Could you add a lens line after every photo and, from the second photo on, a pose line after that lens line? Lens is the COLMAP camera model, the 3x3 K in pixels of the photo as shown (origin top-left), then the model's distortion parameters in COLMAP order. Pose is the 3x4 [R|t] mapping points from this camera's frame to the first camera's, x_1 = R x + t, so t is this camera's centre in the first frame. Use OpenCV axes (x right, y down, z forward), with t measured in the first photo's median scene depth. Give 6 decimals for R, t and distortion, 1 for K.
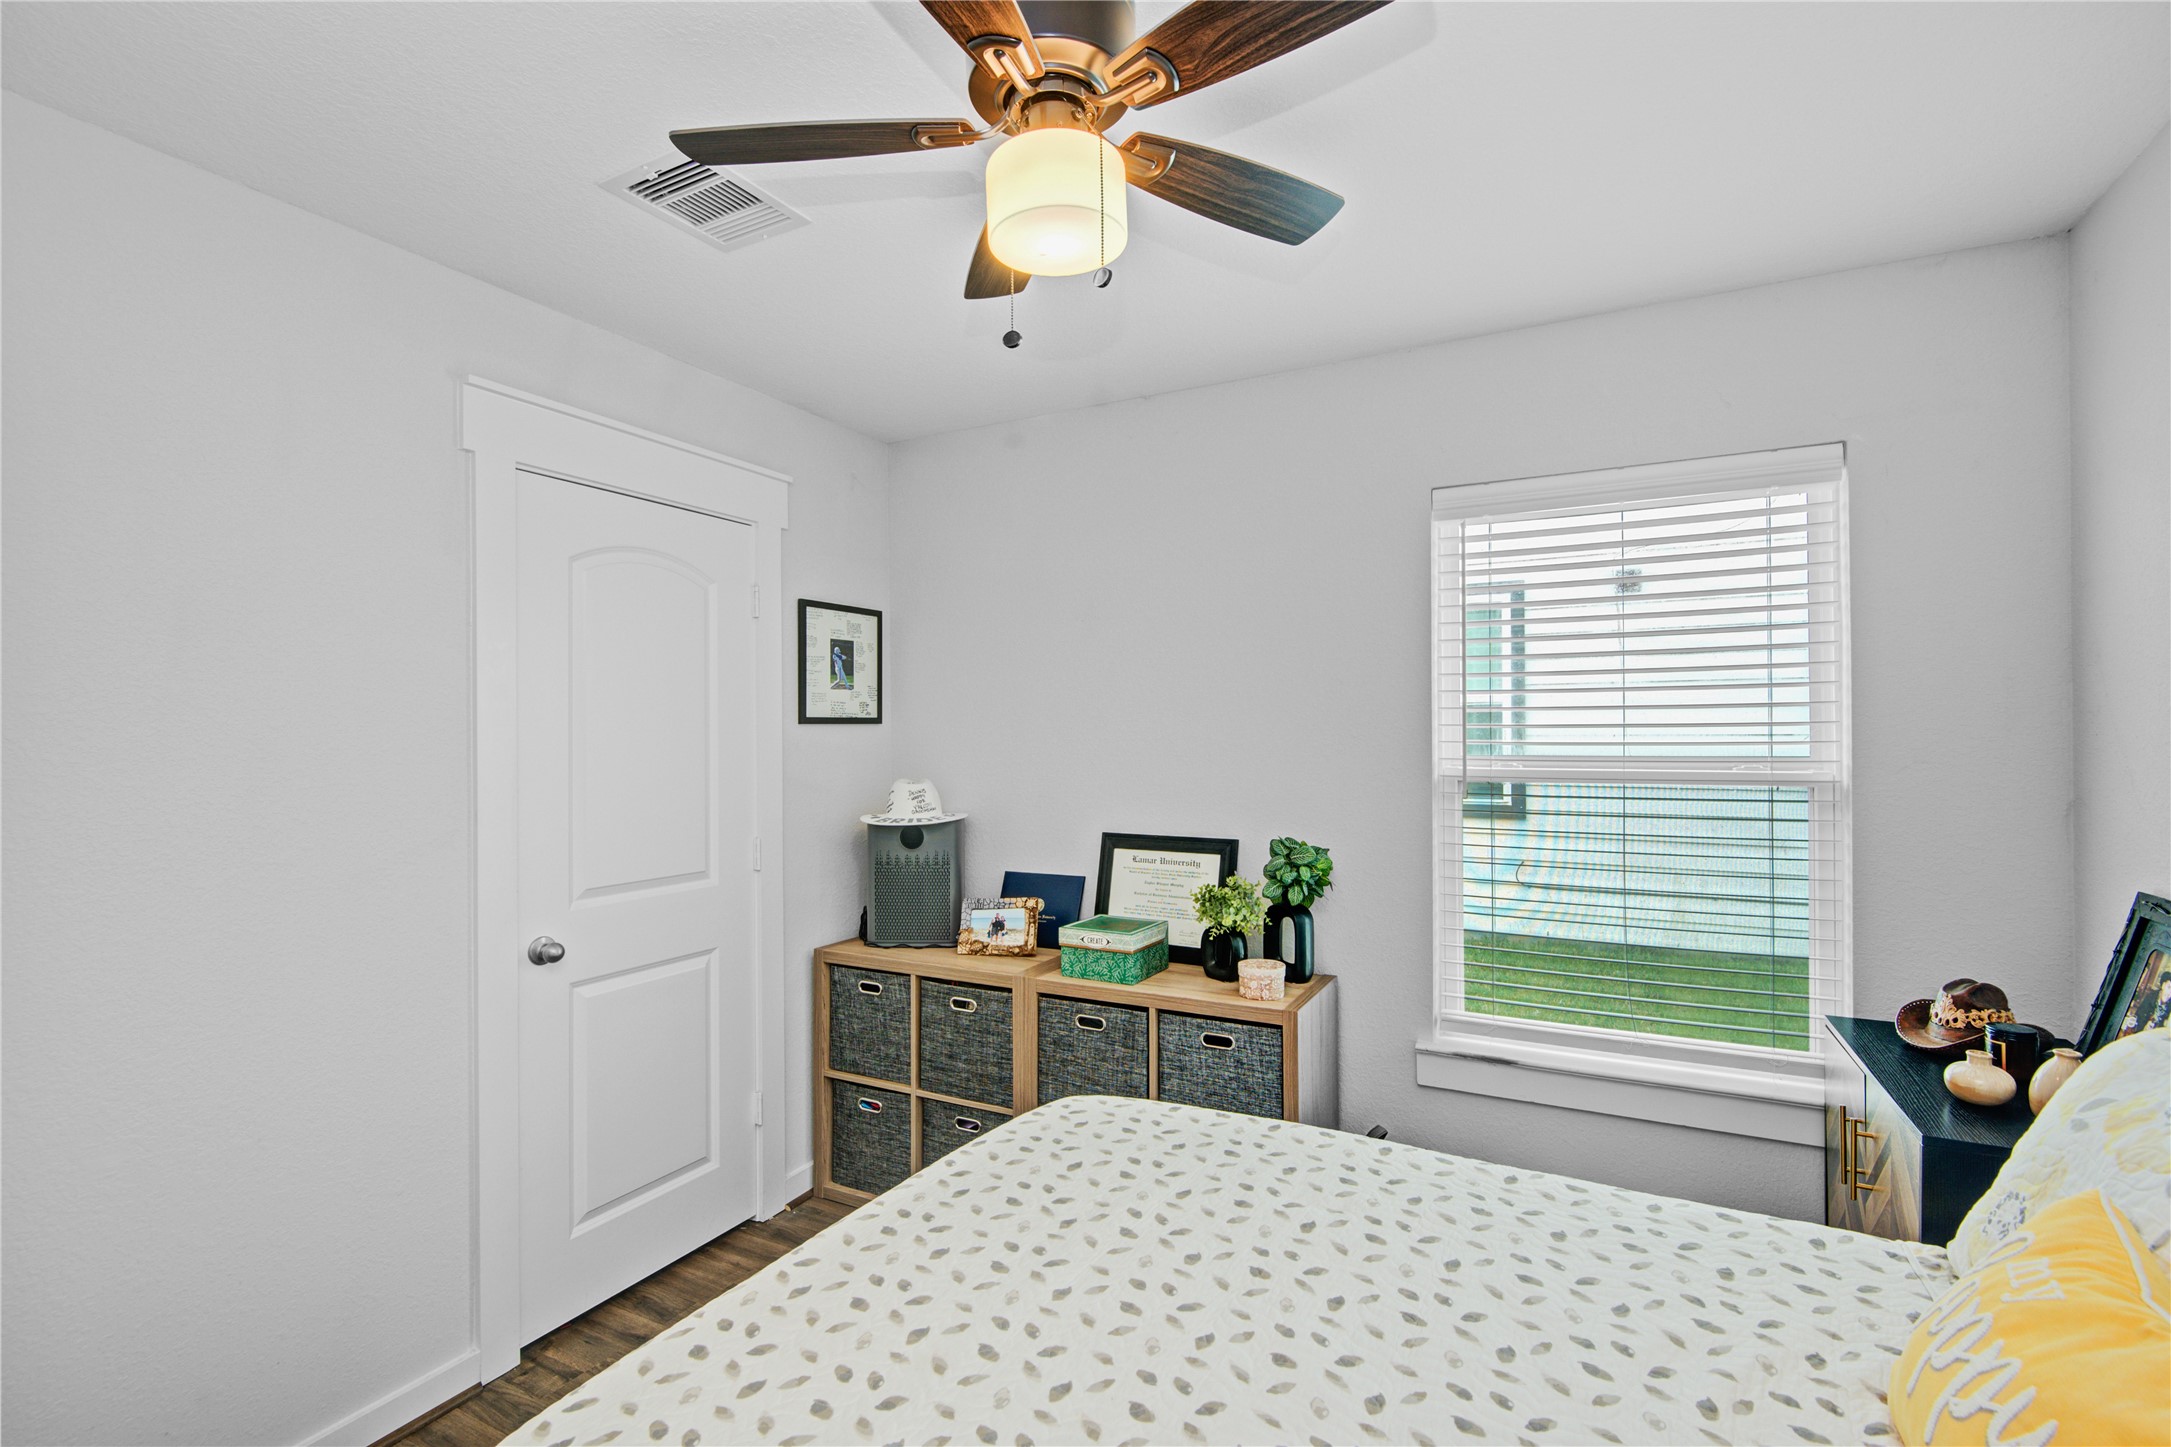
lens RADIAL K [[987.2, 0, 1090.1], [0, 987.2, 734.2], [0, 0, 1]] dist [0.017956, 0.000143]
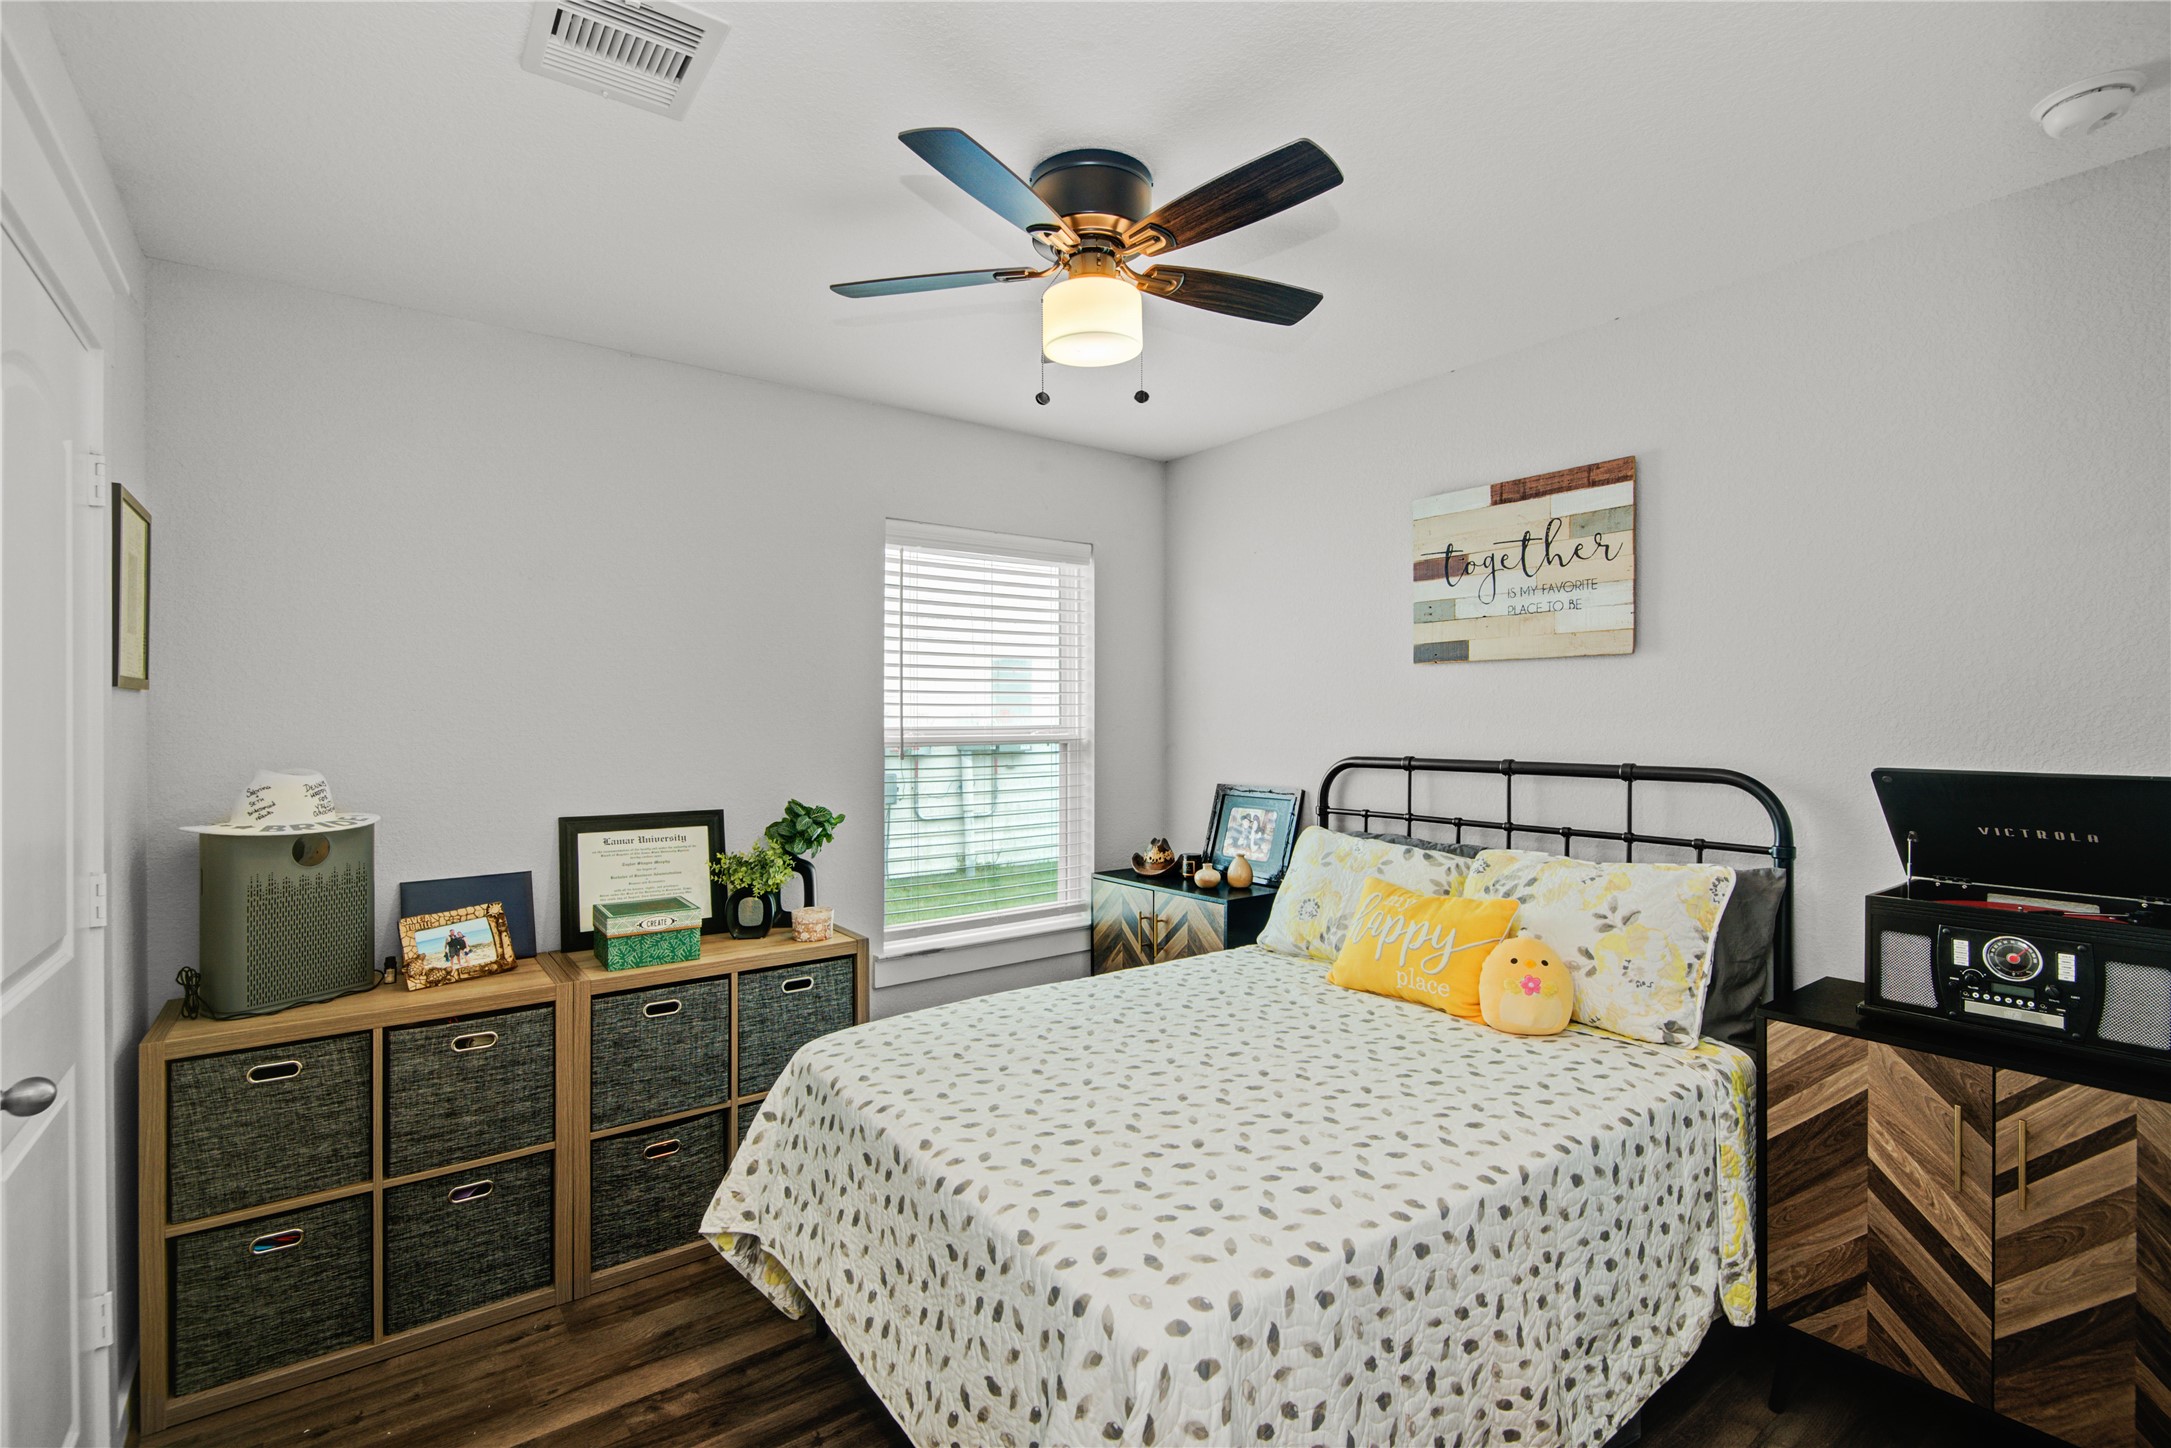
lens RADIAL K [[987.2, 0, 1094.7], [0, 987.2, 718.6], [0, 0, 1]] dist [0.017956, 0.000143]
pose [[0.427407, 0.003106, 0.904054, -0.614686], [0.001278, 0.999991, -0.004039, 0.014931], [-0.904059, 0.002882, 0.427399, 0.190351]]
